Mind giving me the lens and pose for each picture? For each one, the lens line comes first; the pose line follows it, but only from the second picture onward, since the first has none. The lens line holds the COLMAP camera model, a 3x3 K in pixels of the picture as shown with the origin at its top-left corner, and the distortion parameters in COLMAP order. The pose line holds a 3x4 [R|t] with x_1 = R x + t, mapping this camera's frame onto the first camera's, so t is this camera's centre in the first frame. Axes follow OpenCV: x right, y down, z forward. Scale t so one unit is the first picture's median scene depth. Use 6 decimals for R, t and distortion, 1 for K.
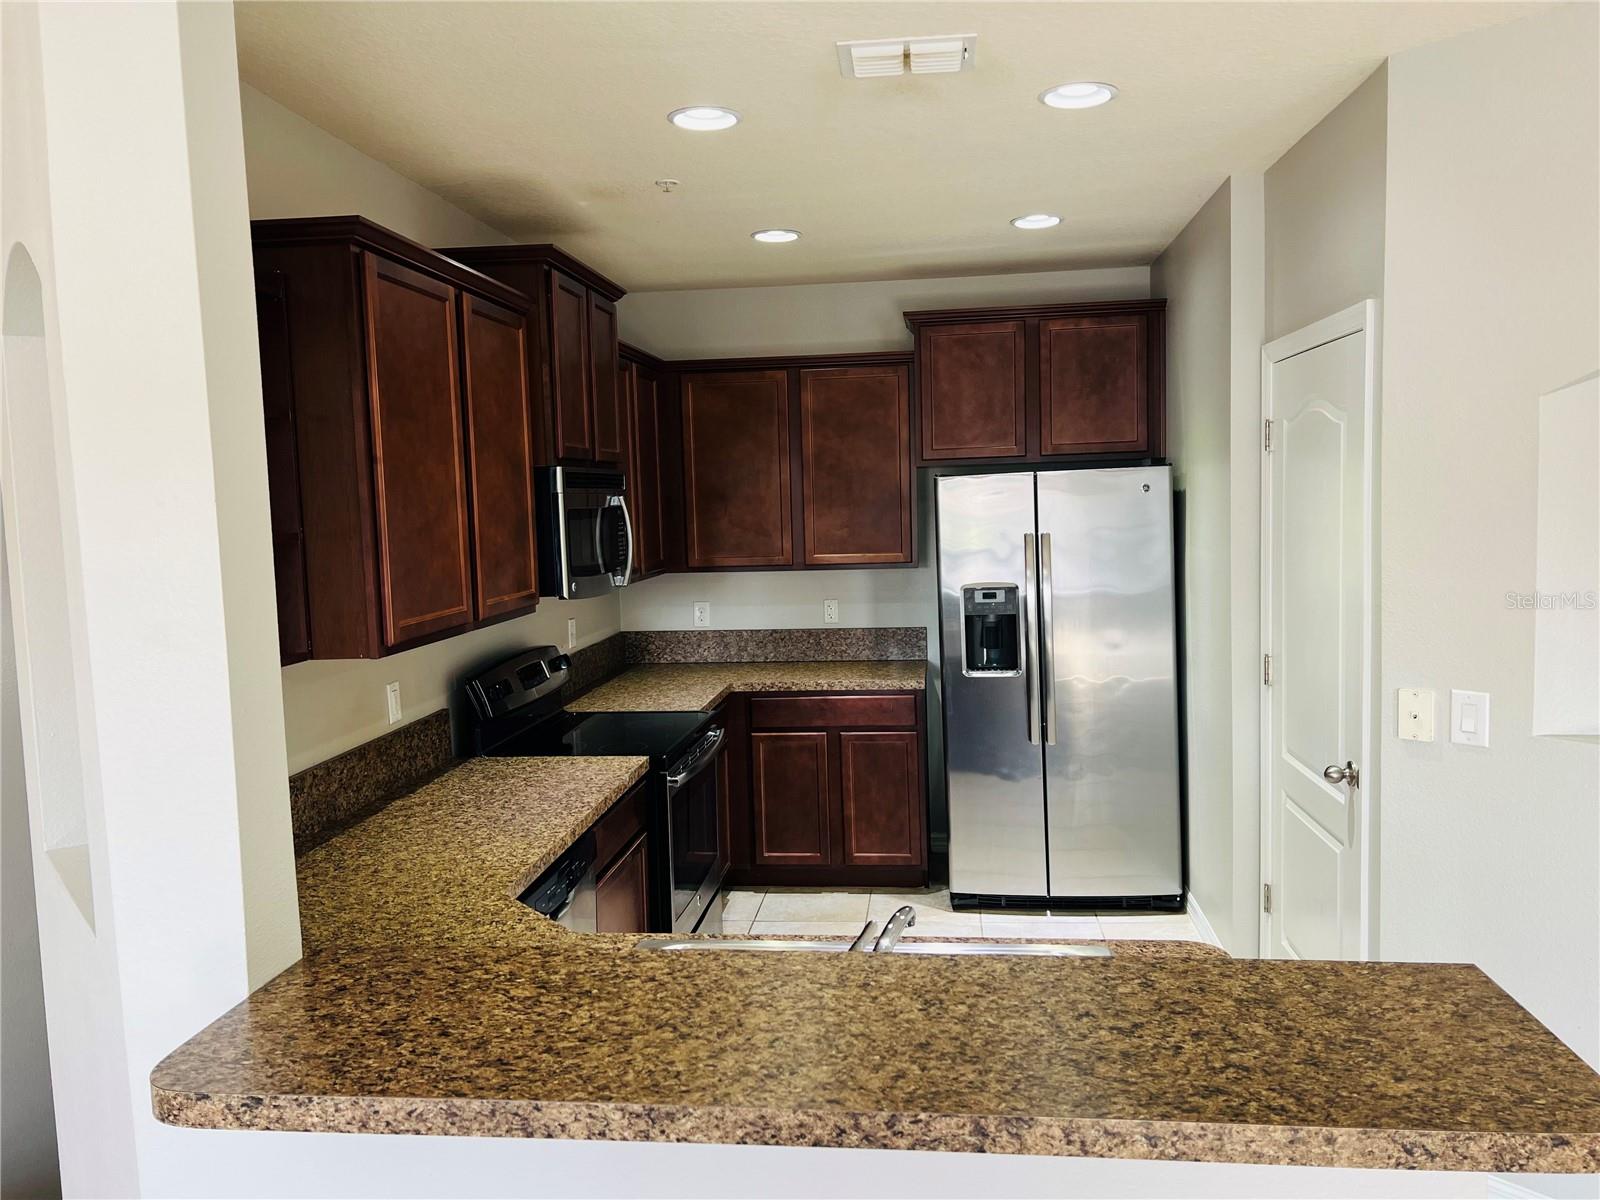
lens RADIAL K [[1209.9, 0, 801.4], [0, 1209.9, 585.9], [0, 0, 1]] dist [0.054974, -0.060170]
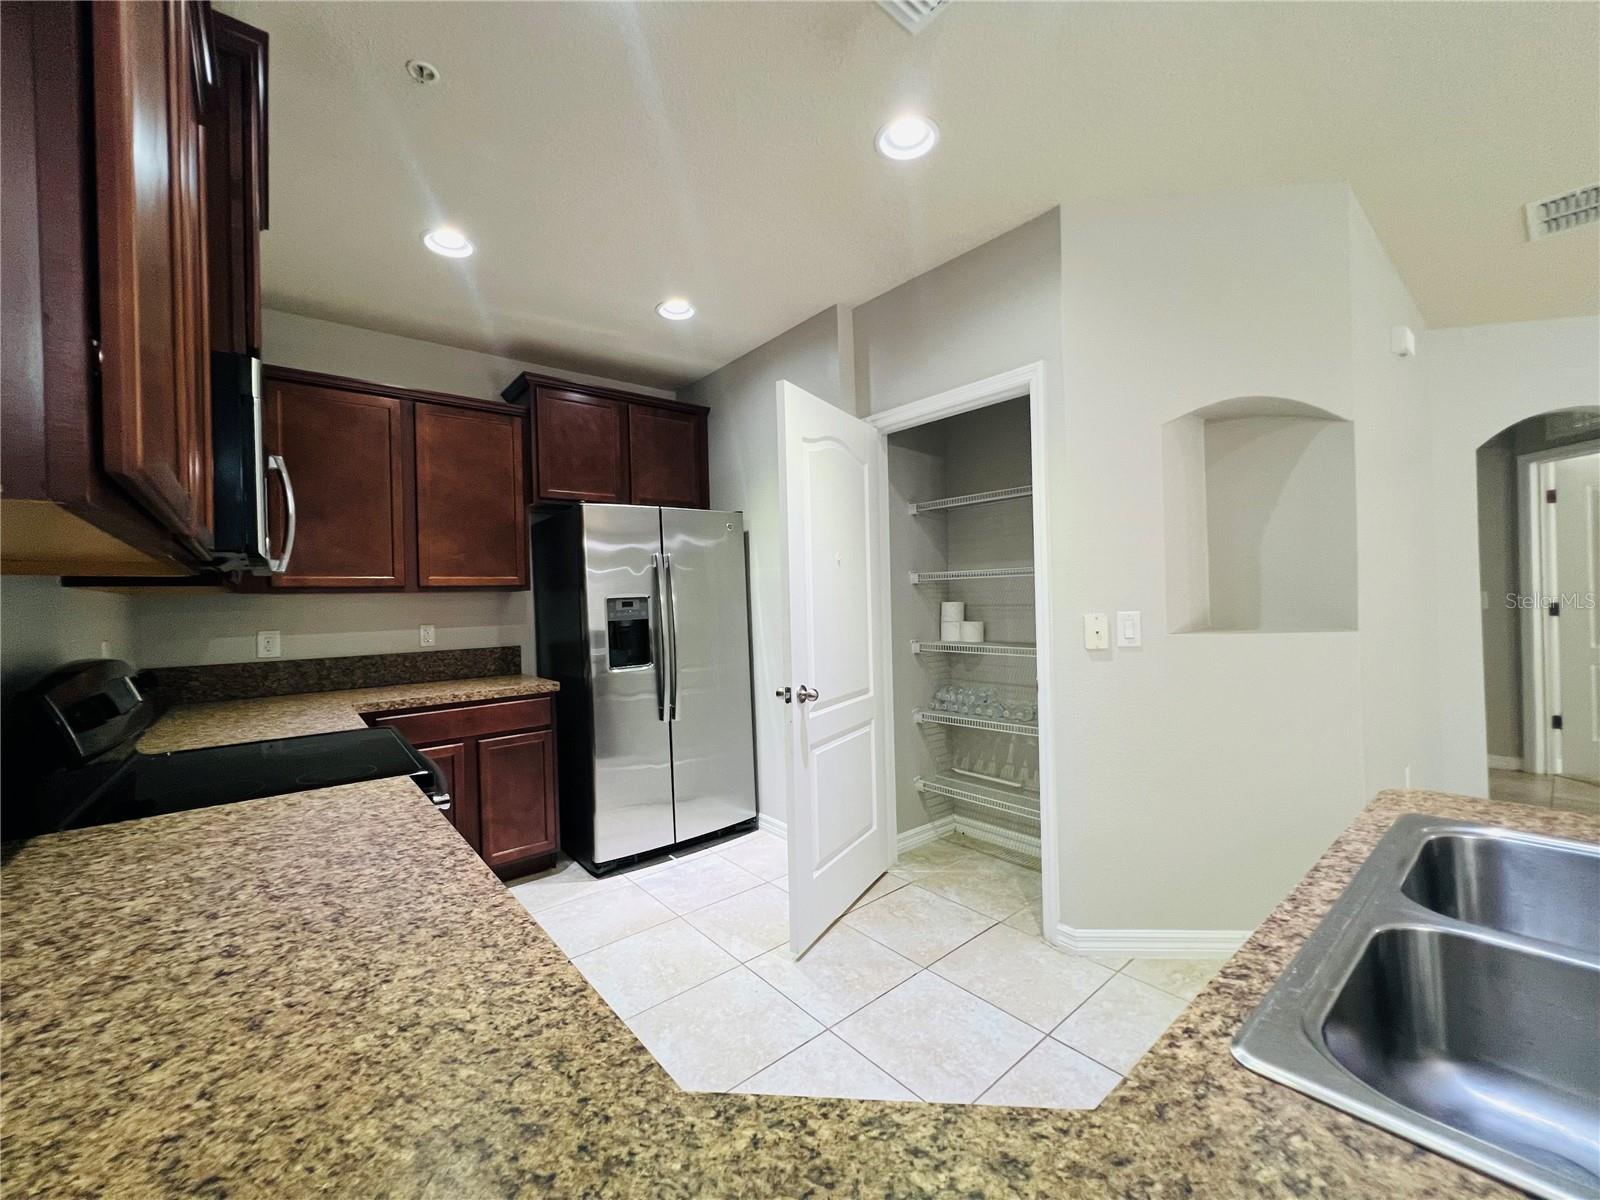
lens RADIAL K [[641.0, 0, 801.9], [0, 641.0, 598.1], [0, 0, 1]] dist [-0.002727, -0.000169]
pose [[0.688716, 0.011841, 0.724934, -0.237741], [0.062049, 0.995236, -0.075205, 0.075870], [-0.722371, 0.096776, 0.684700, 0.534100]]
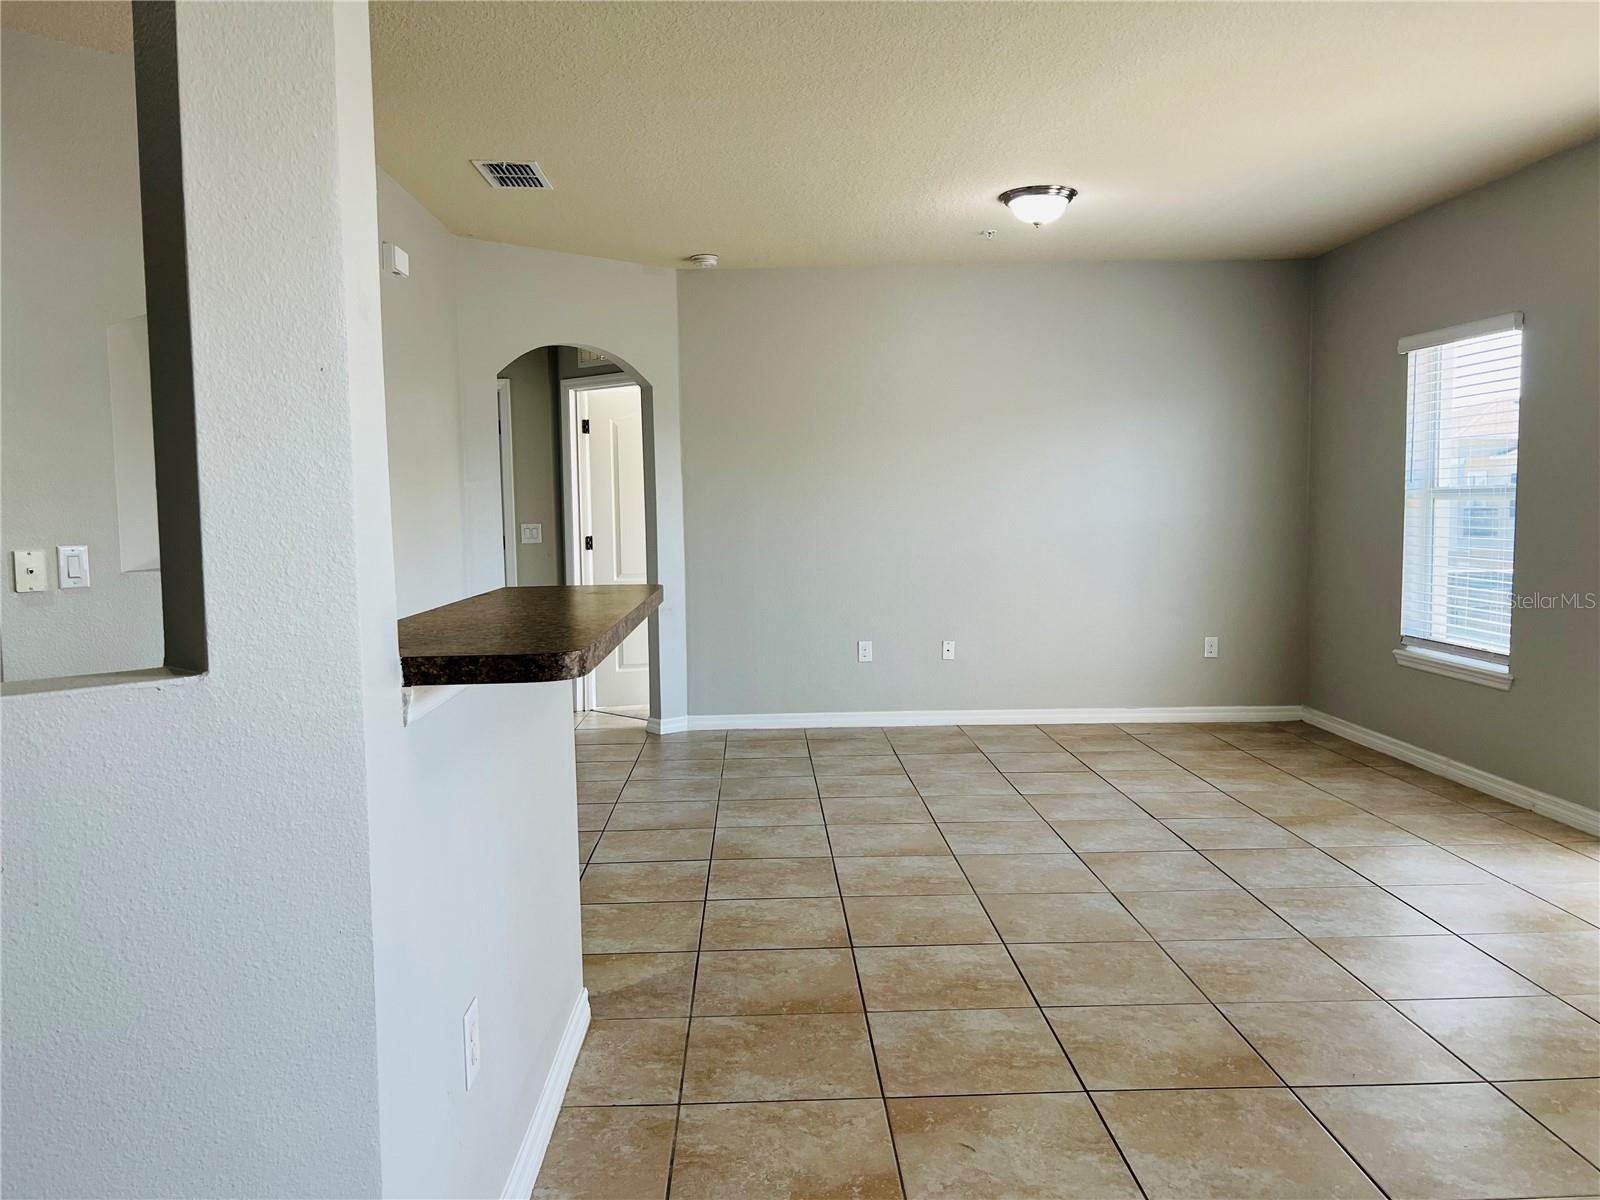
lens RADIAL K [[1209.9, 0, 801.4], [0, 1209.9, 585.9], [0, 0, 1]] dist [0.054974, -0.060170]
pose [[-0.149703, -0.035145, 0.988106, -0.615736], [0.091325, 0.994604, 0.049212, 0.097541], [-0.984504, 0.097606, -0.145686, 0.313265]]
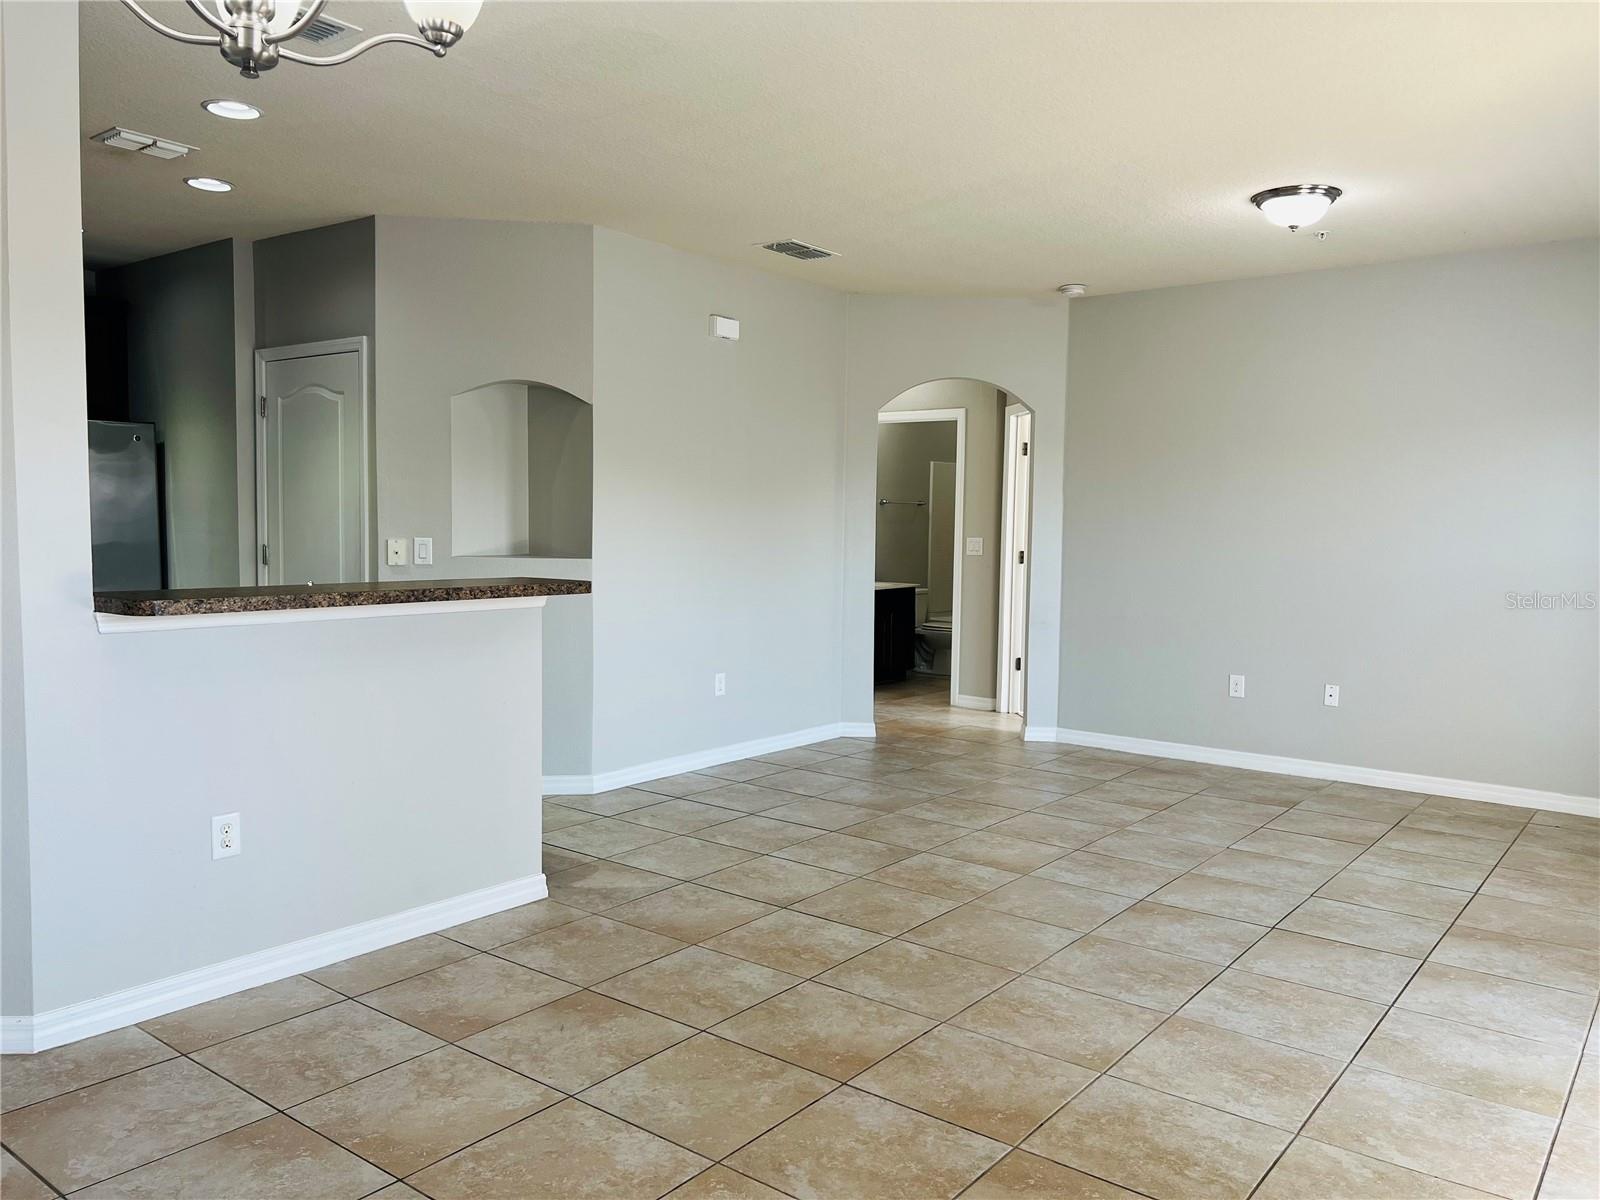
lens RADIAL K [[1209.9, 0, 801.4], [0, 1209.9, 585.9], [0, 0, 1]] dist [0.054974, -0.060170]
pose [[0.516565, -0.011920, 0.856165, -0.622596], [0.032868, 0.999442, -0.005916, 0.143782], [-0.855617, 0.031196, 0.516669, -0.420640]]
